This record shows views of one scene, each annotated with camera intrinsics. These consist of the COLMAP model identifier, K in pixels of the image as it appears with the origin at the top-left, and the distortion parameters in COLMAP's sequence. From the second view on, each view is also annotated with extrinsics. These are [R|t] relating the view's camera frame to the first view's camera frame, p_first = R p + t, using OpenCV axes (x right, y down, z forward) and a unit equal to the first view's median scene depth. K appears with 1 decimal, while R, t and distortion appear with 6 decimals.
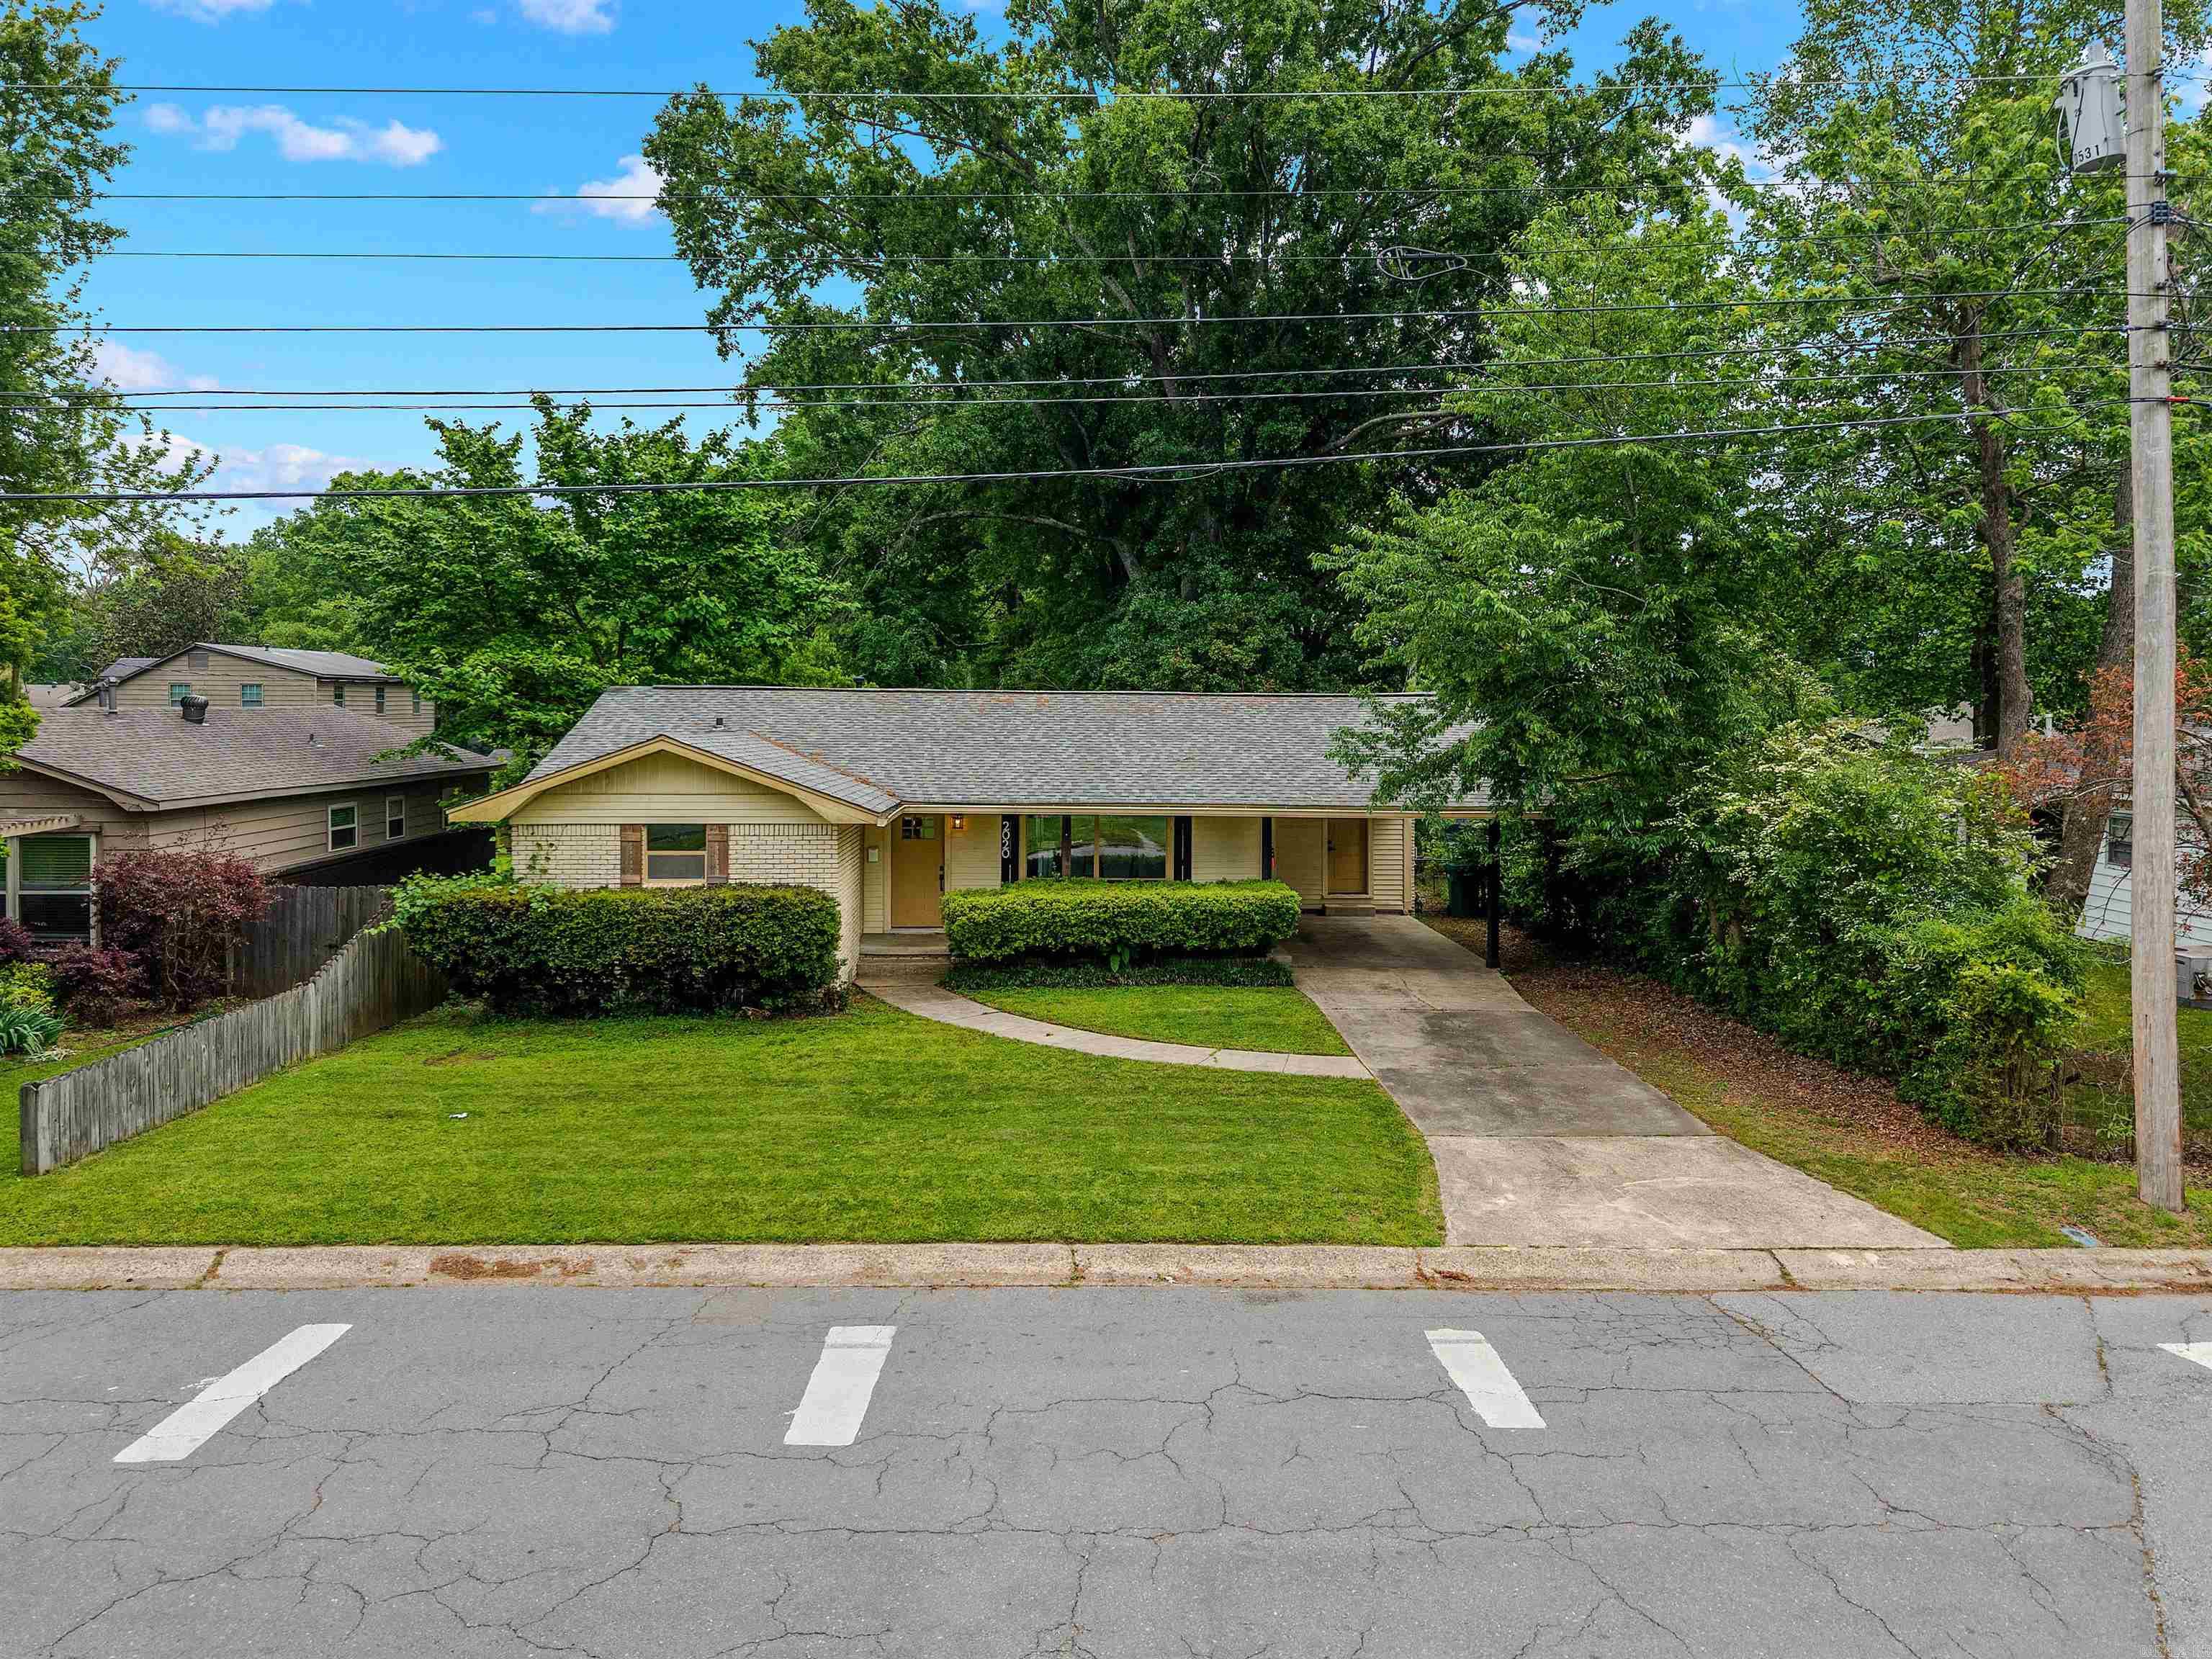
lens RADIAL K [[1545.3, 0, 1107.4], [0, 1545.3, 739.5], [0, 0, 1]] dist [0.007931, -0.012551]
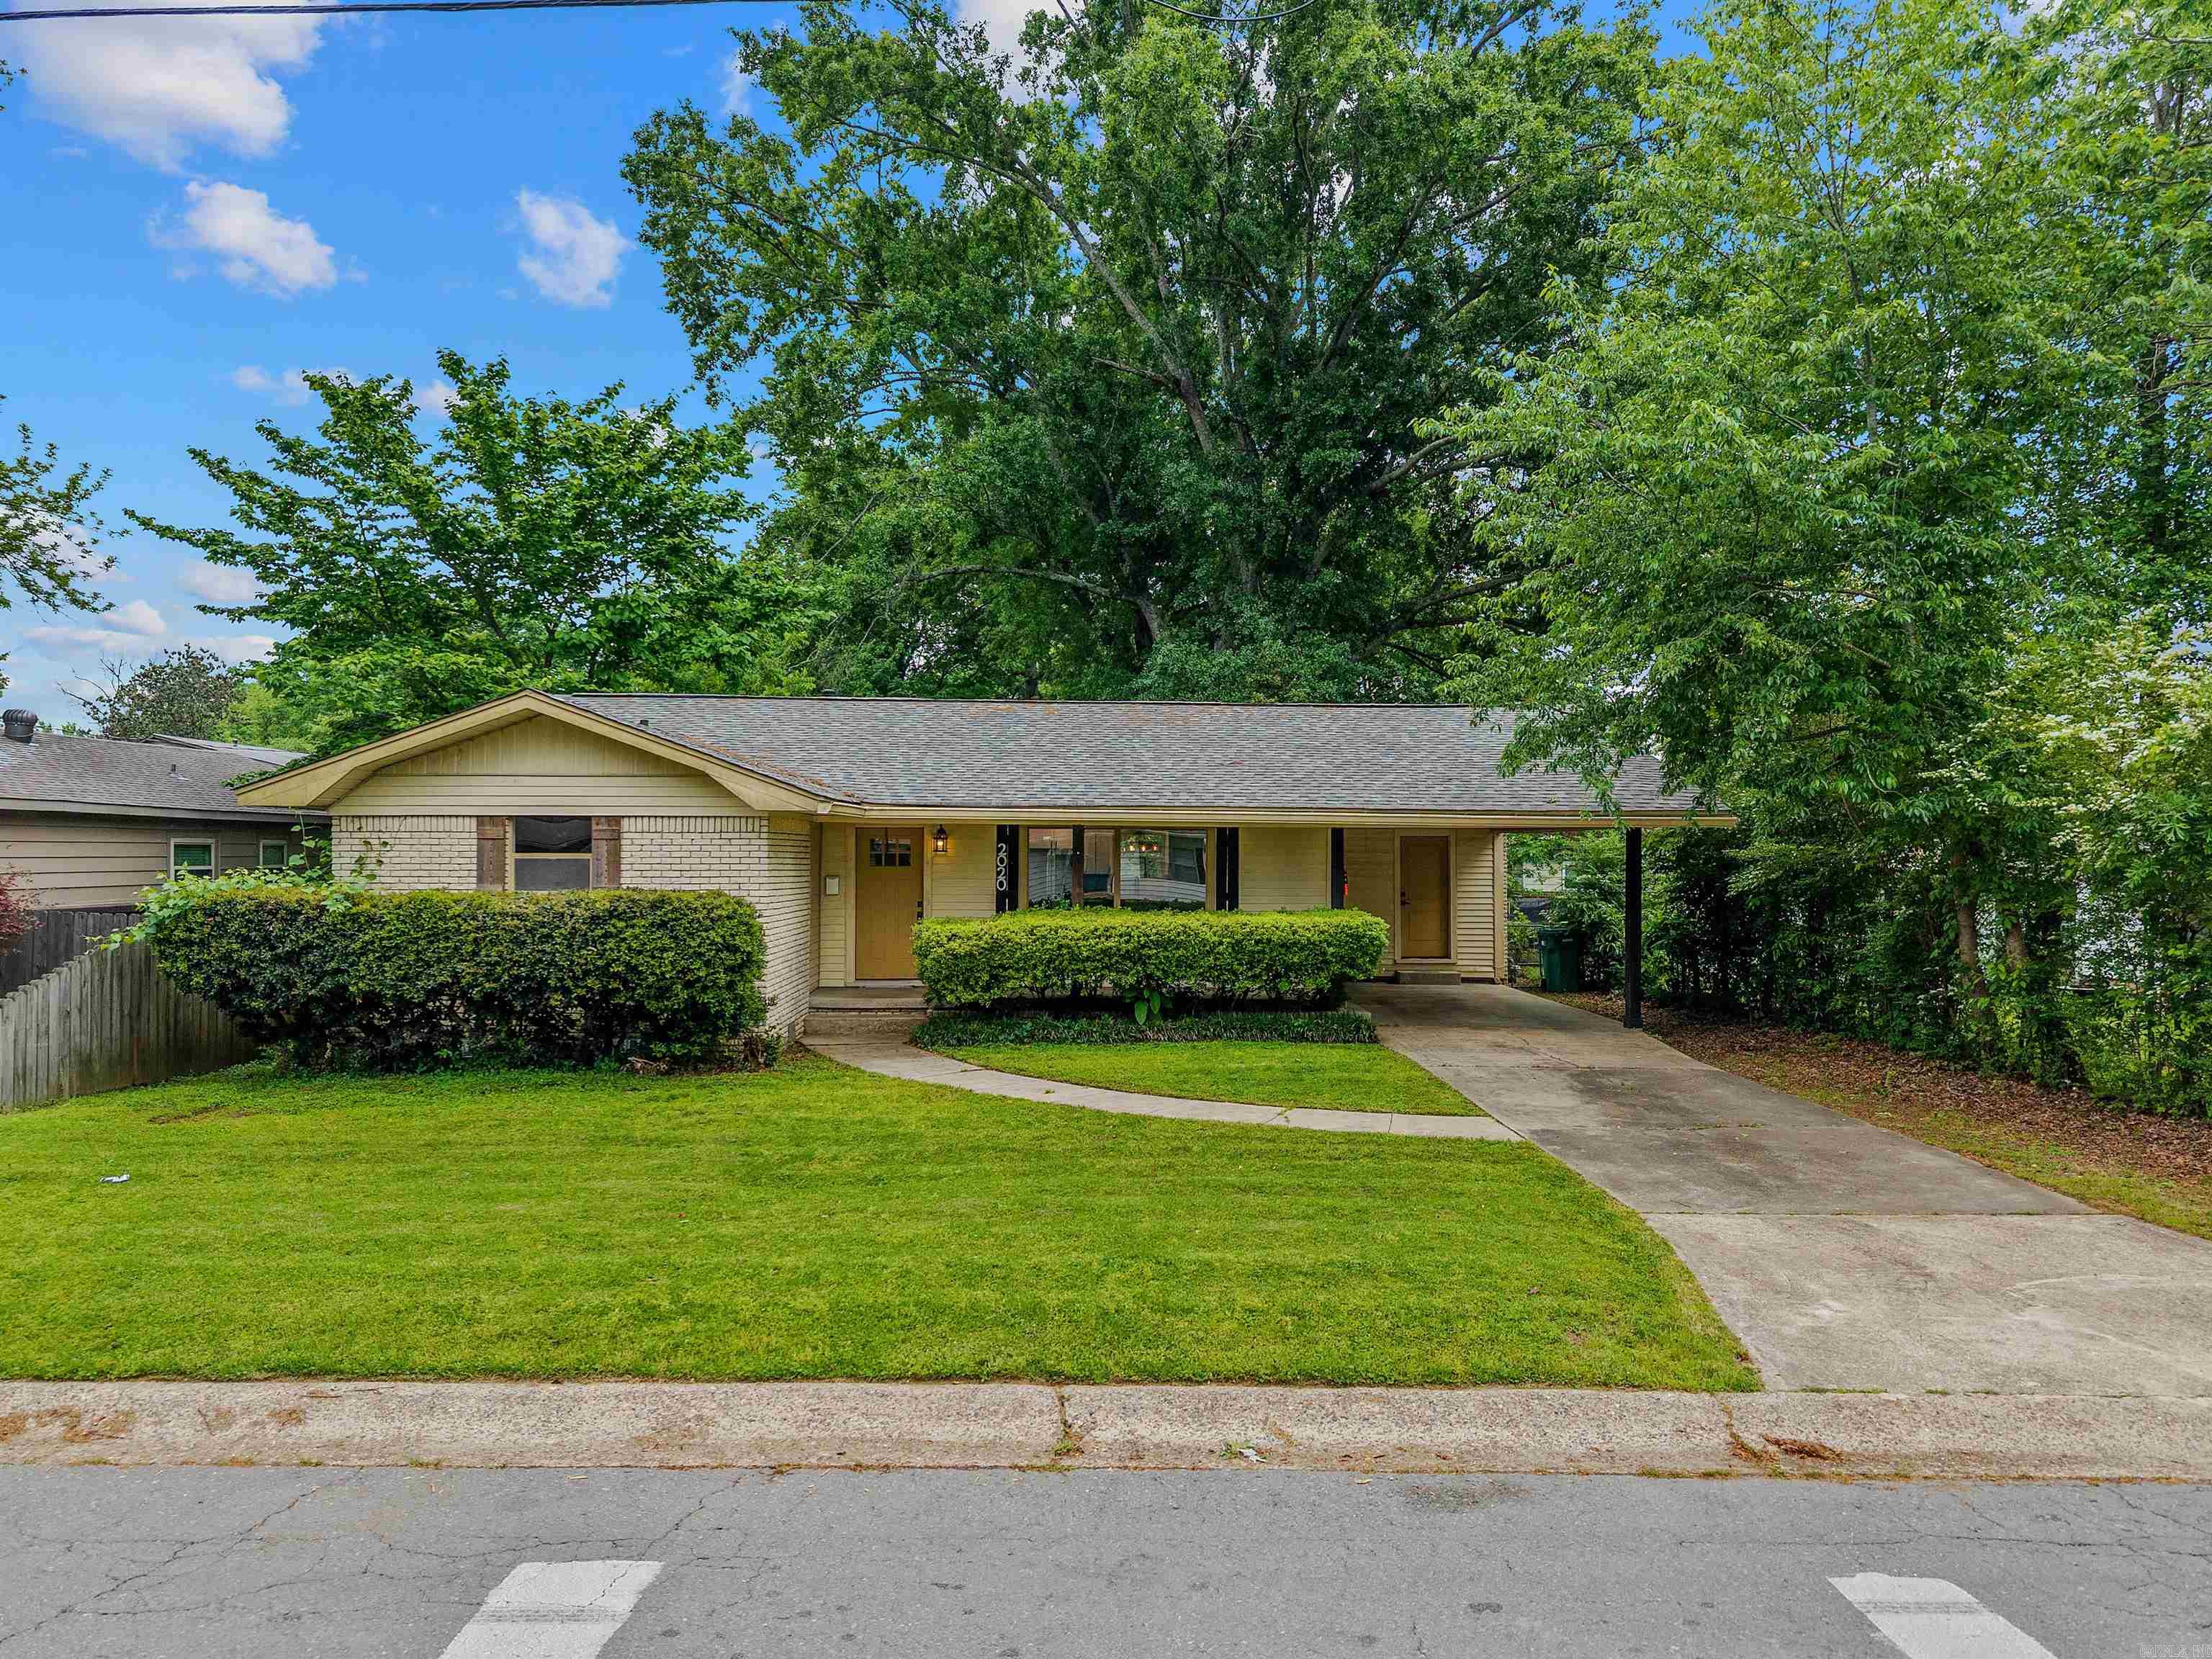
lens RADIAL K [[1554.2, 0, 1116.8], [0, 1554.2, 836.9], [0, 0, 1]] dist [-0.007396, 0.008877]
pose [[0.999947, 0.000301, -0.010280, 0.000881], [-0.000577, 0.999639, -0.026868, 0.090540], [0.010268, 0.026873, 0.999586, 0.274152]]
